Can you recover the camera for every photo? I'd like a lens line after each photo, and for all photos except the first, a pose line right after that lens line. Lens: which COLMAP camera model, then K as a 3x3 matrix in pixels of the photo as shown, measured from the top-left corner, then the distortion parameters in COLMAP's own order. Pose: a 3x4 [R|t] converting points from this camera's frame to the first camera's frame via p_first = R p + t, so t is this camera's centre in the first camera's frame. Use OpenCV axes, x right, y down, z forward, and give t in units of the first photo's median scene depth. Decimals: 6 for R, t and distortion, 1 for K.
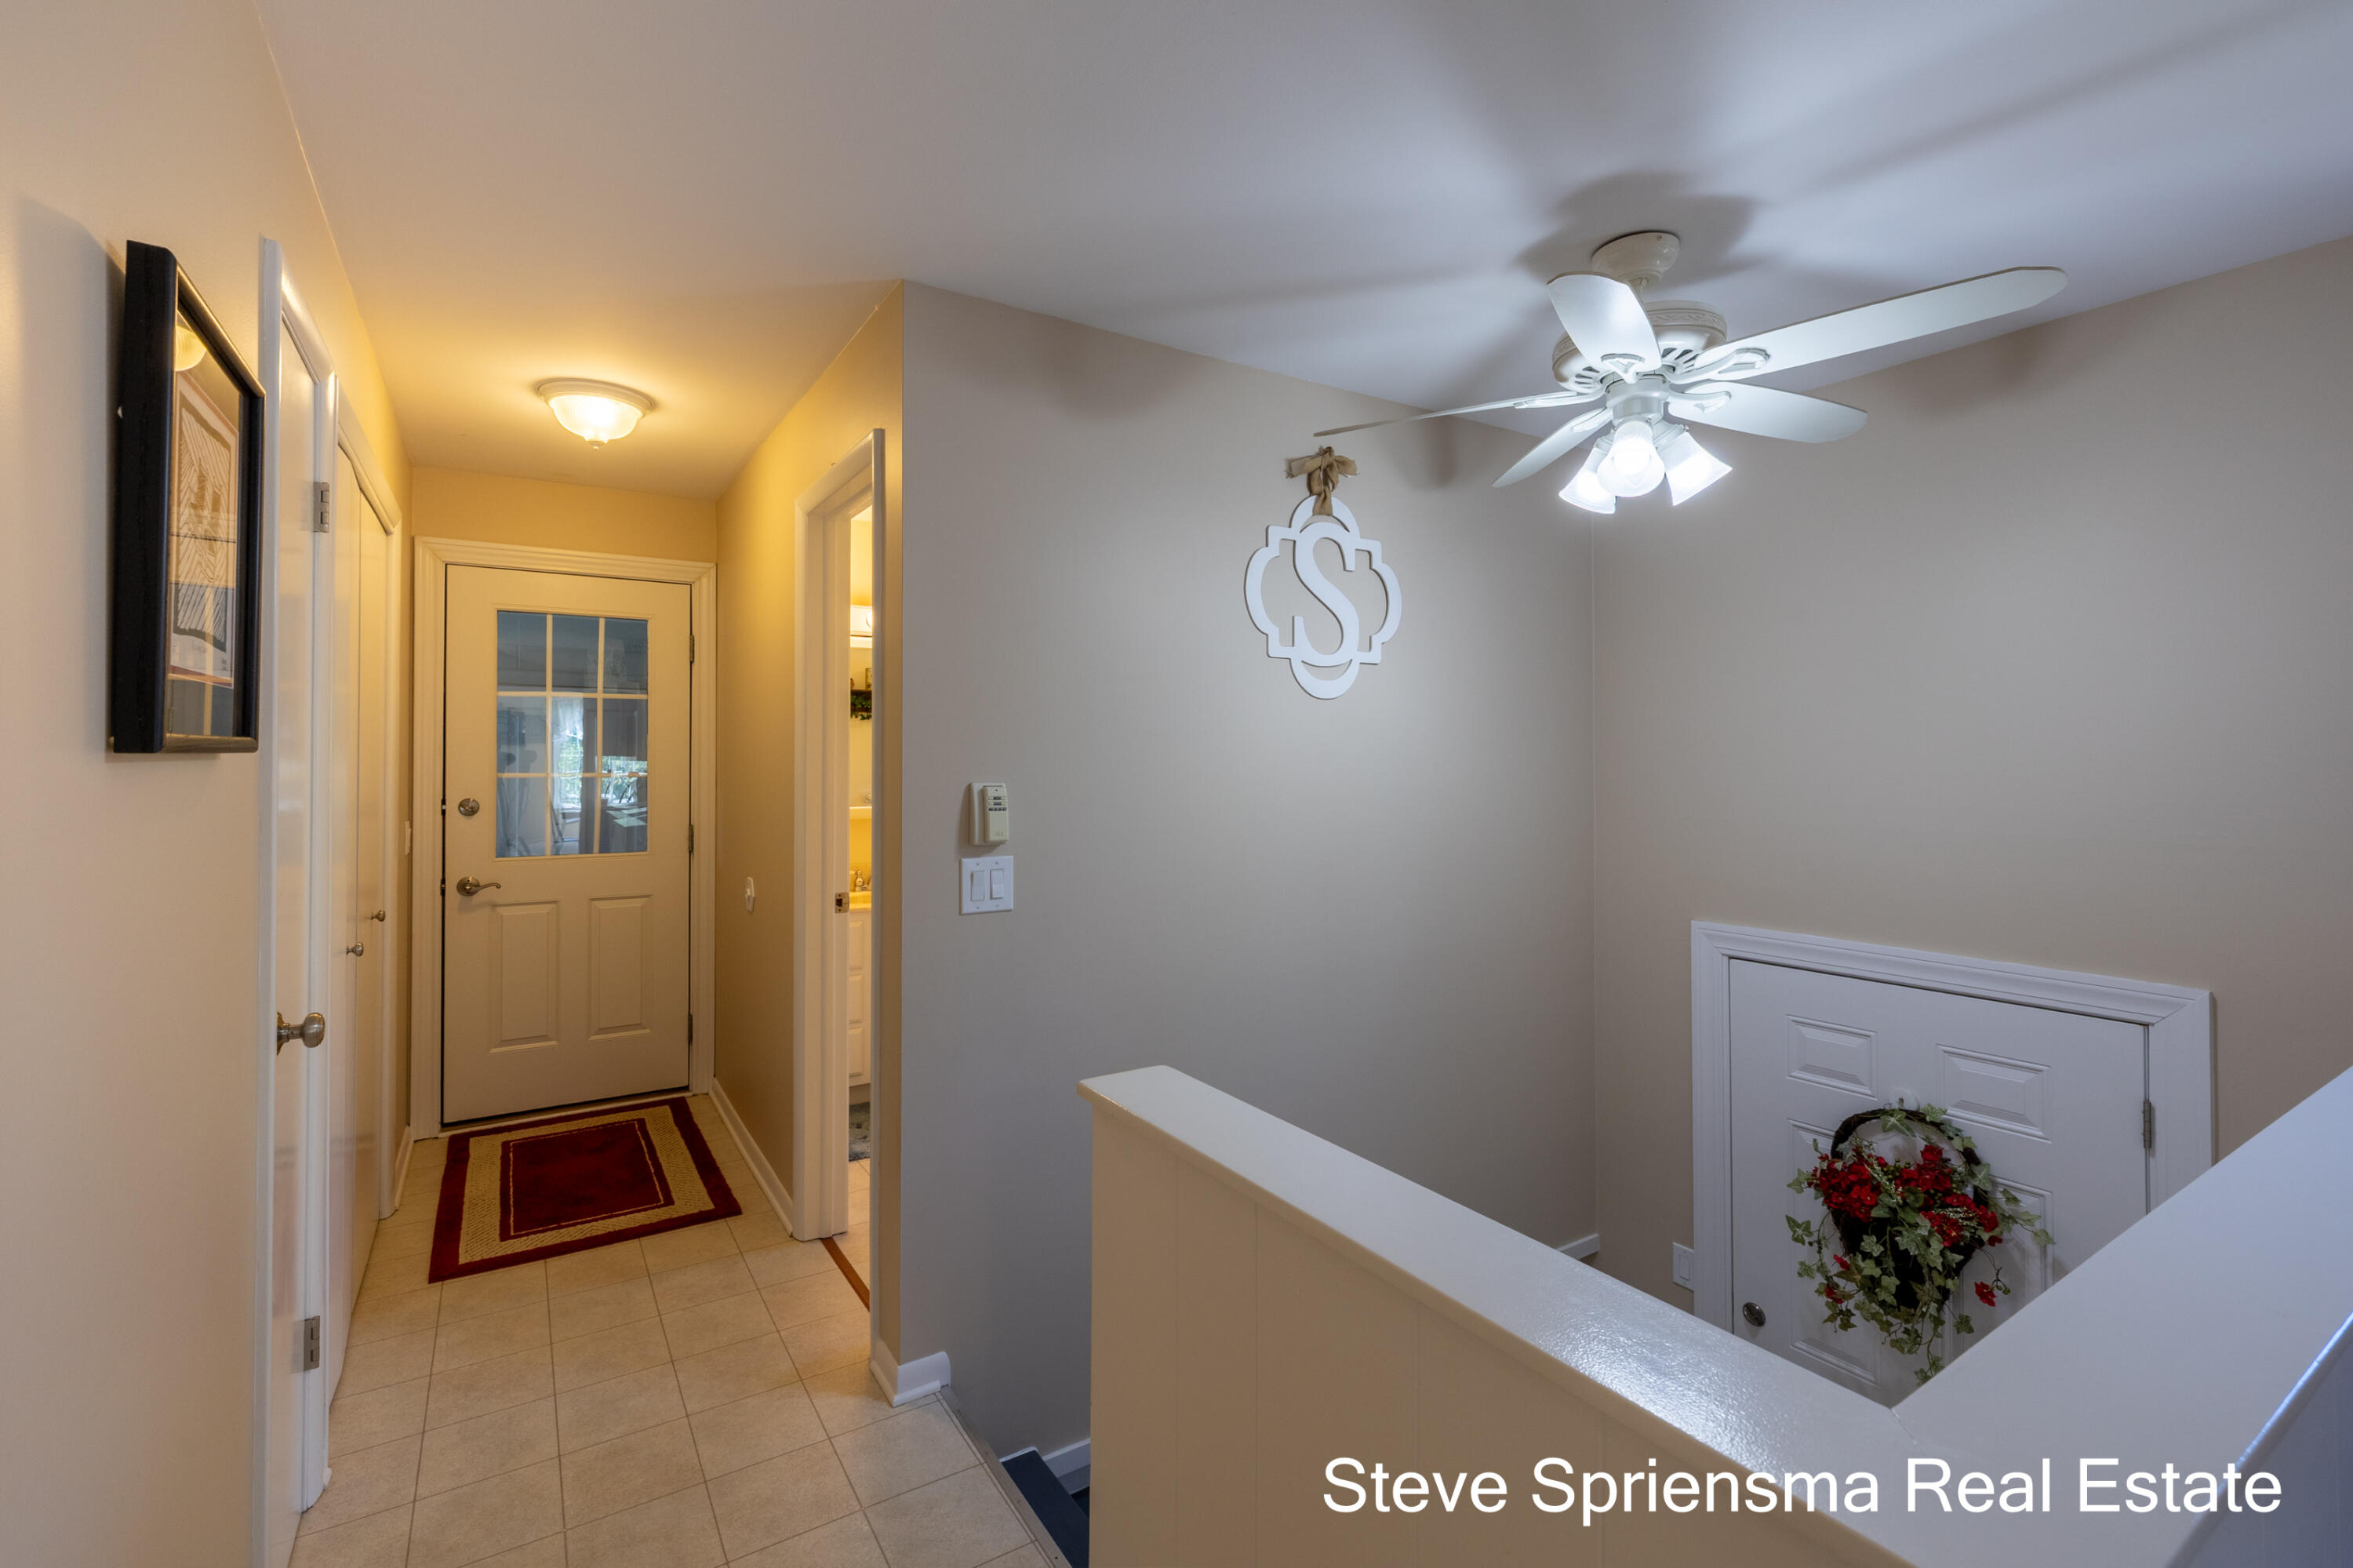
lens RADIAL K [[998.7, 0, 1219.9], [0, 998.7, 766.1], [0, 0, 1]] dist [0.006298, -0.000600]
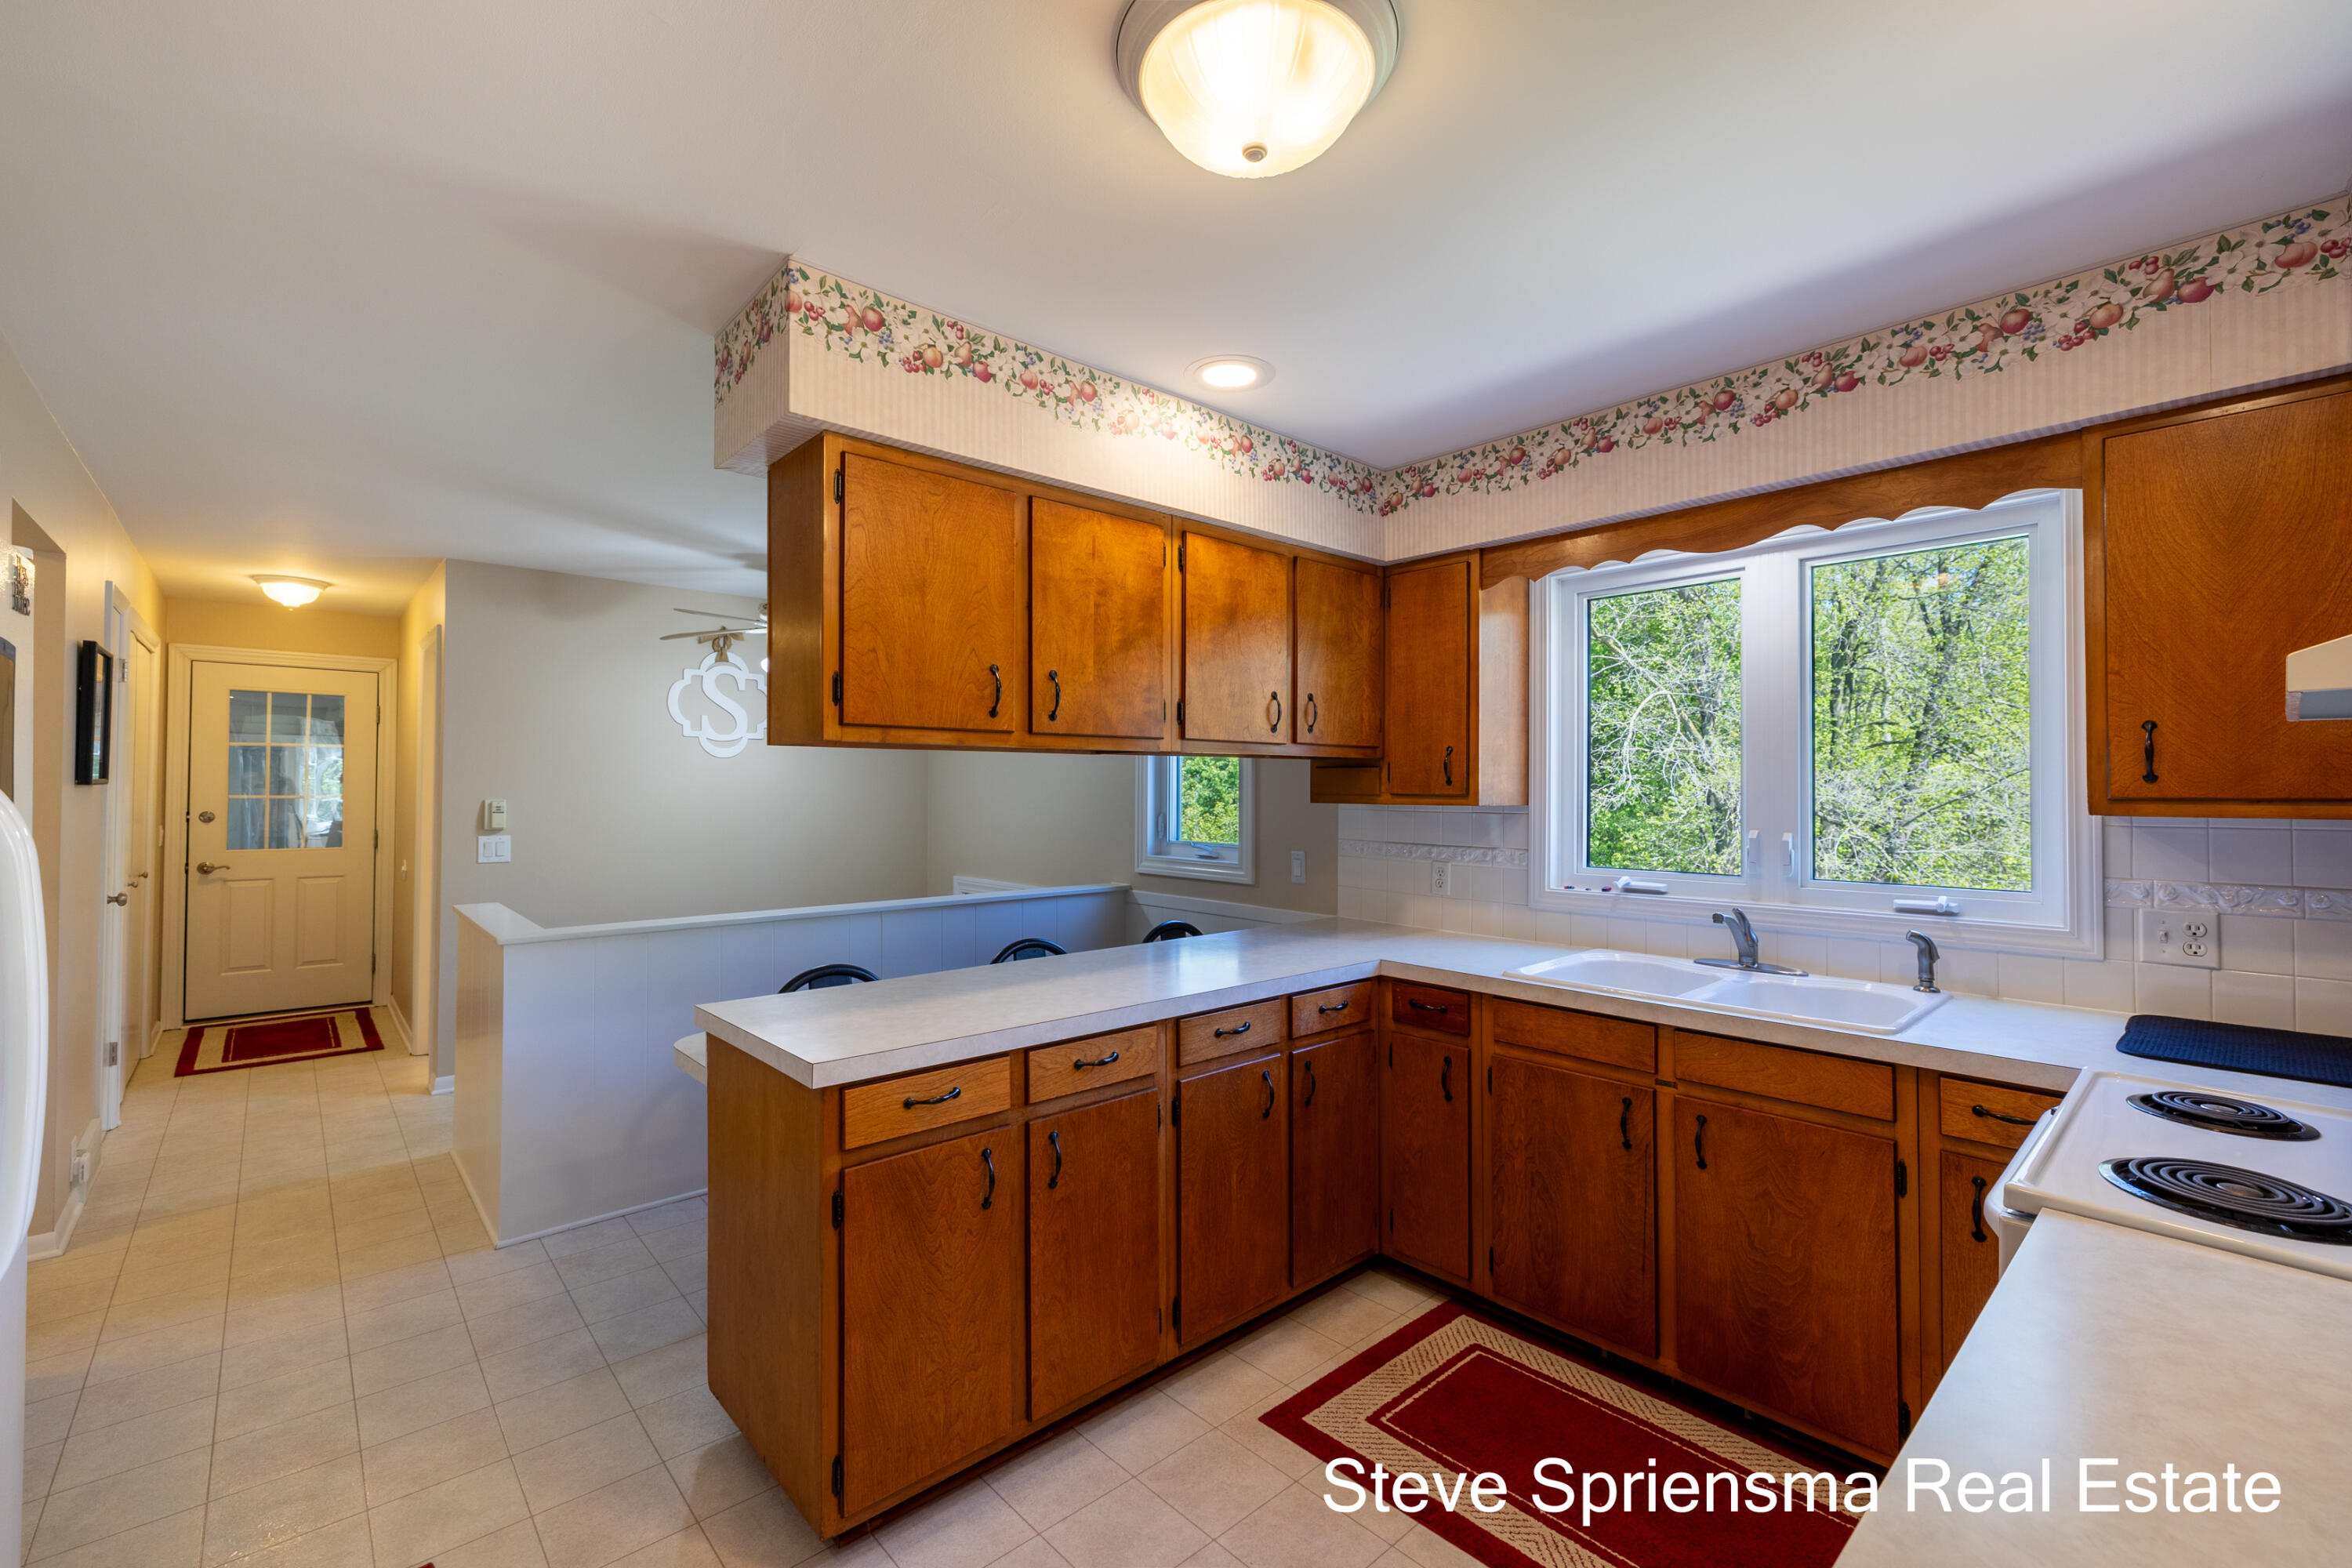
lens RADIAL K [[998.3, 0, 1262.6], [0, 998.3, 789.1], [0, 0, 1]] dist [0.006298, -0.000600]
pose [[0.987491, 0.006153, 0.157556, 0.814284], [-0.004961, 0.999956, -0.007961, 0.002903], [-0.157598, 0.007080, 0.987478, -1.043408]]
